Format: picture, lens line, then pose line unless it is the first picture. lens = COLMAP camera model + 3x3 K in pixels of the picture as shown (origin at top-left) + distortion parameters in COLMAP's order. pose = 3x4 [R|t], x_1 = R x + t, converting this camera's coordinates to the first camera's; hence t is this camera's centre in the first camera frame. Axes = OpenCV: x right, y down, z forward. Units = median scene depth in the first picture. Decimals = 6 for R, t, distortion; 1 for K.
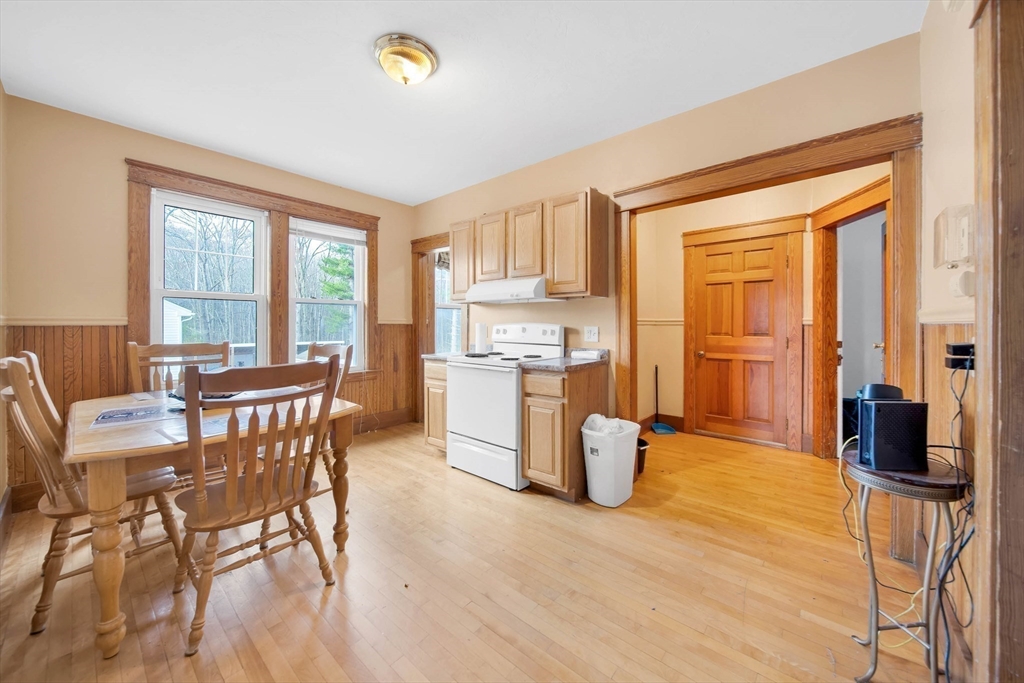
lens RADIAL K [[377.1, 0, 511.3], [0, 377.1, 322.1], [0, 0, 1]] dist [-0.000568, -0.000075]
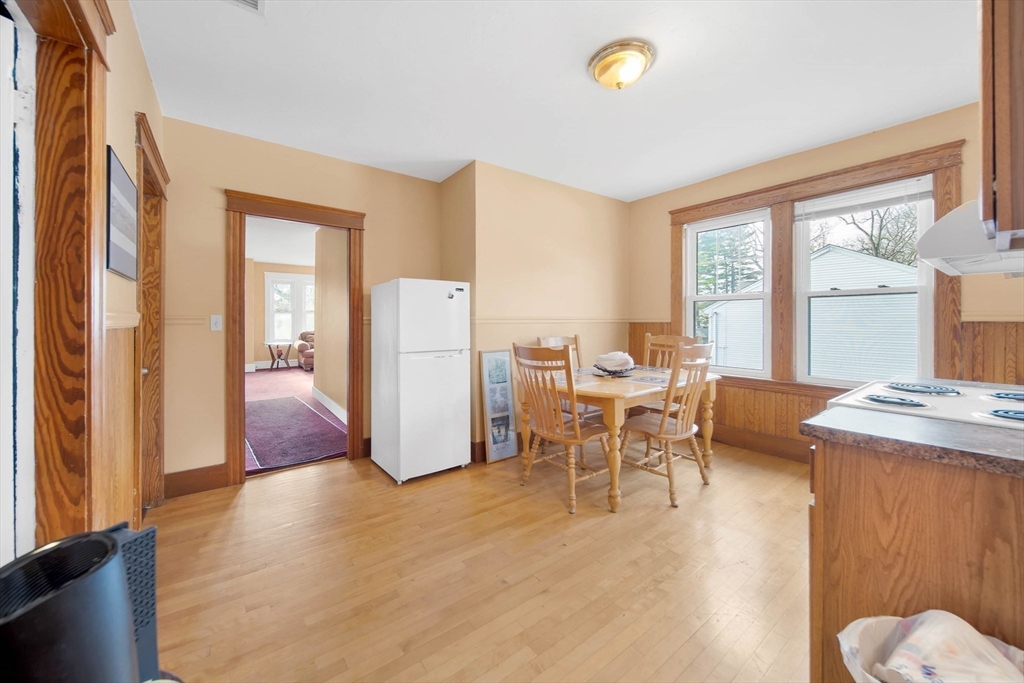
lens RADIAL K [[377.1, 0, 511.3], [0, 377.1, 322.1], [0, 0, 1]] dist [-0.000568, -0.000075]
pose [[-0.205175, 0.004698, -0.978714, 0.506034], [0.005932, 0.999976, 0.003557, -0.001757], [0.978707, -0.005076, -0.205198, 0.601674]]
